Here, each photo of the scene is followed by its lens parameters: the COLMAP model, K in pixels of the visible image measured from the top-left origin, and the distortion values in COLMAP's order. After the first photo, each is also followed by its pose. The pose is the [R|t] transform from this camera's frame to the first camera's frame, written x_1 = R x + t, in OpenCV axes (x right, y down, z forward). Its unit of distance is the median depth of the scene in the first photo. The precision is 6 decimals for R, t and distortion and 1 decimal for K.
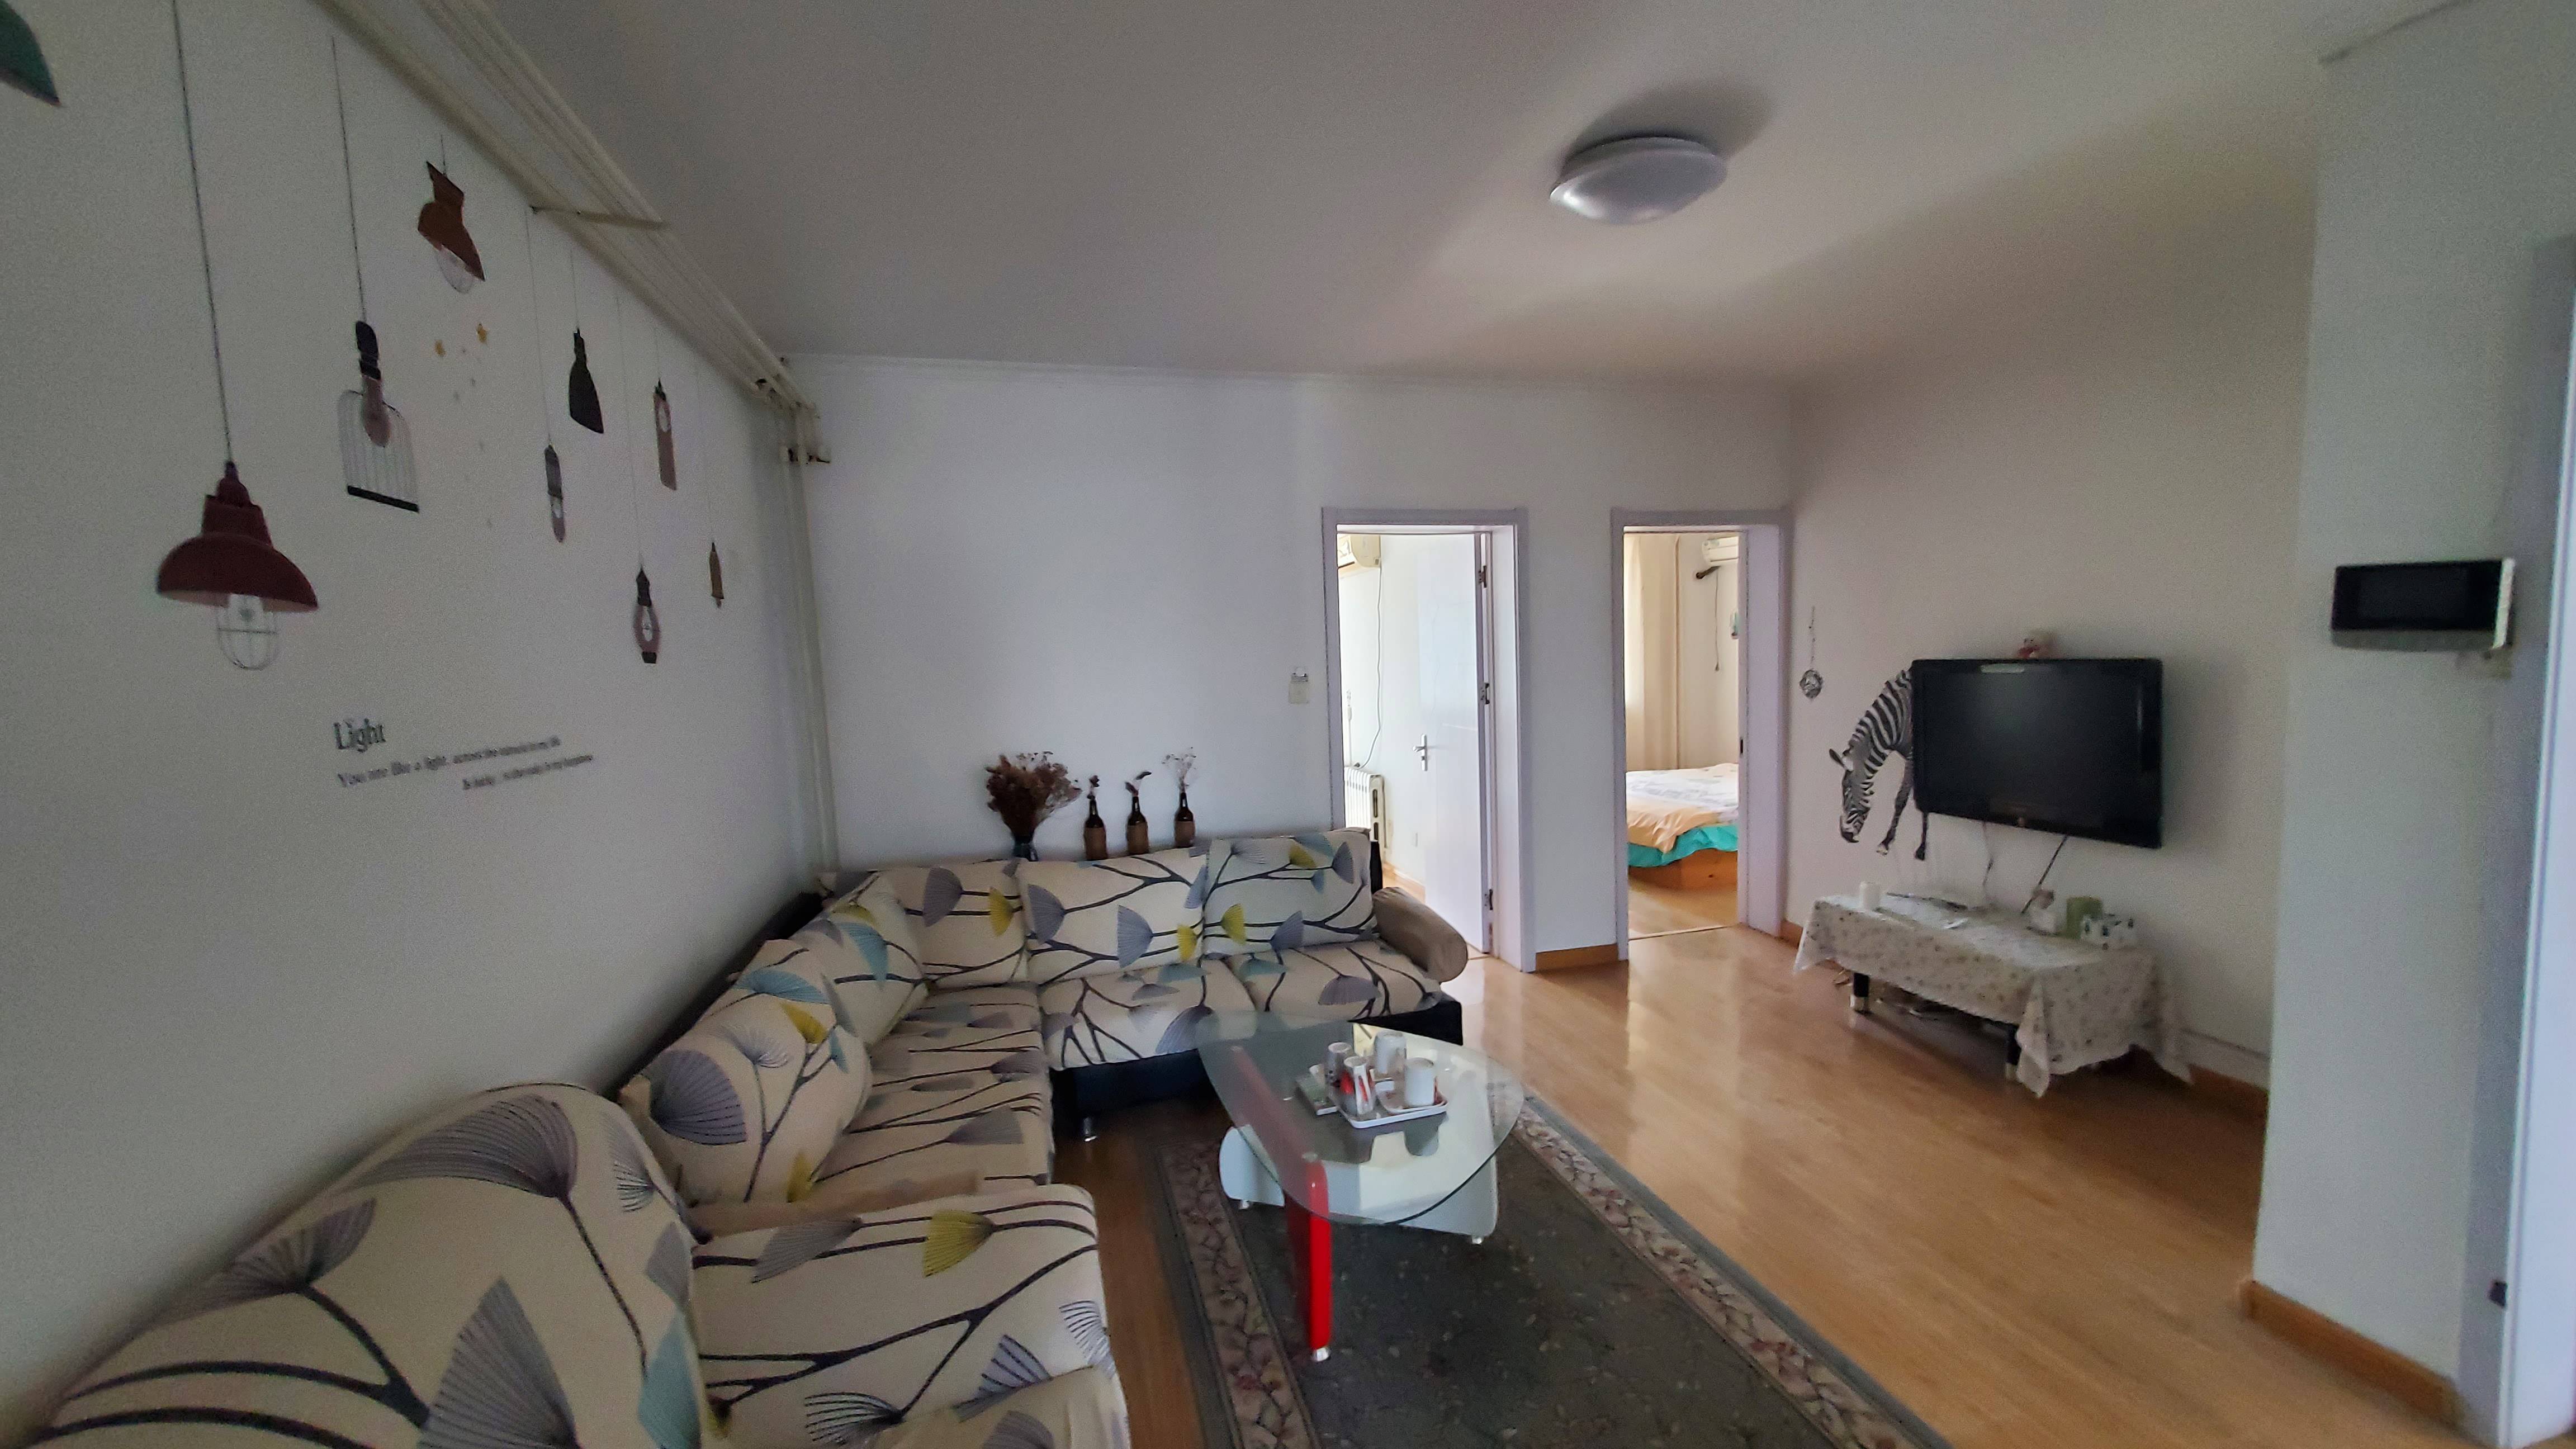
lens RADIAL K [[986.8, 0, 1301.0], [0, 986.8, 725.1], [0, 0, 1]] dist [-0.001709, -0.000099]
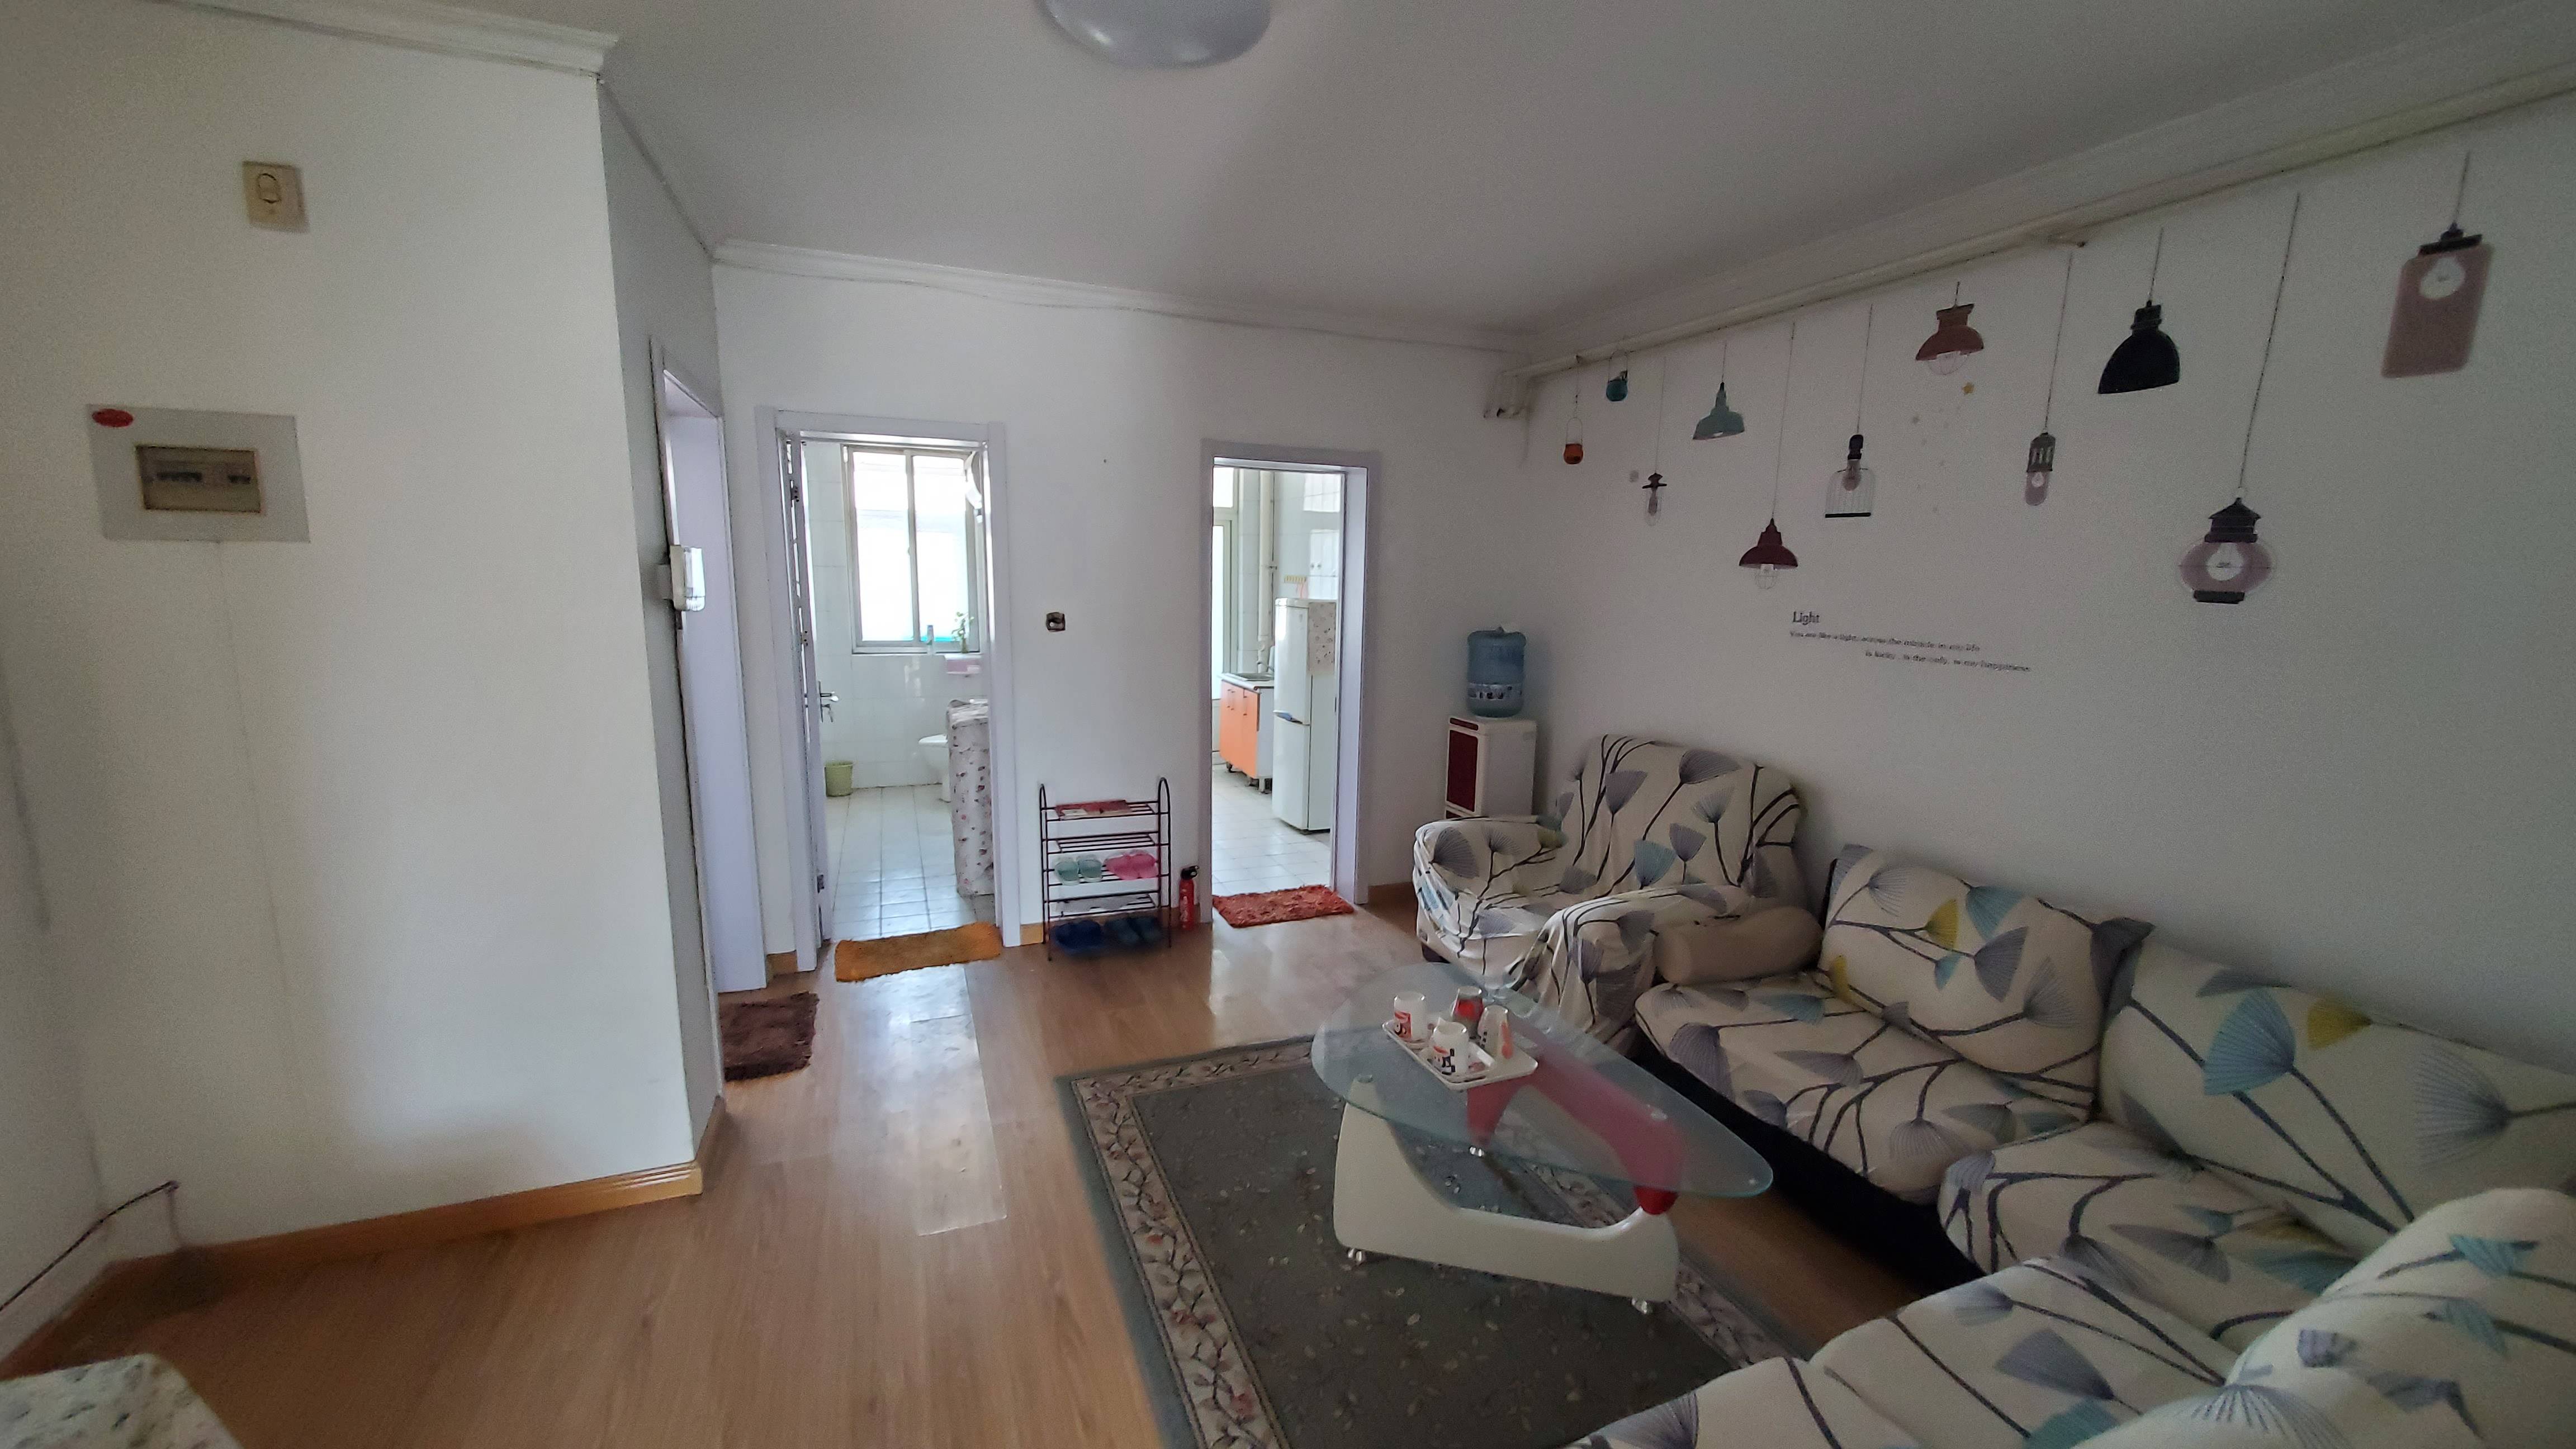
lens RADIAL K [[986.8, 0, 1282.8], [0, 986.8, 735.3], [0, 0, 1]] dist [-0.001709, -0.000099]
pose [[-0.994719, 0.033016, -0.097178, 0.427228], [0.008320, 0.969671, 0.244272, -0.226716], [0.102296, 0.242174, -0.964825, 2.358304]]
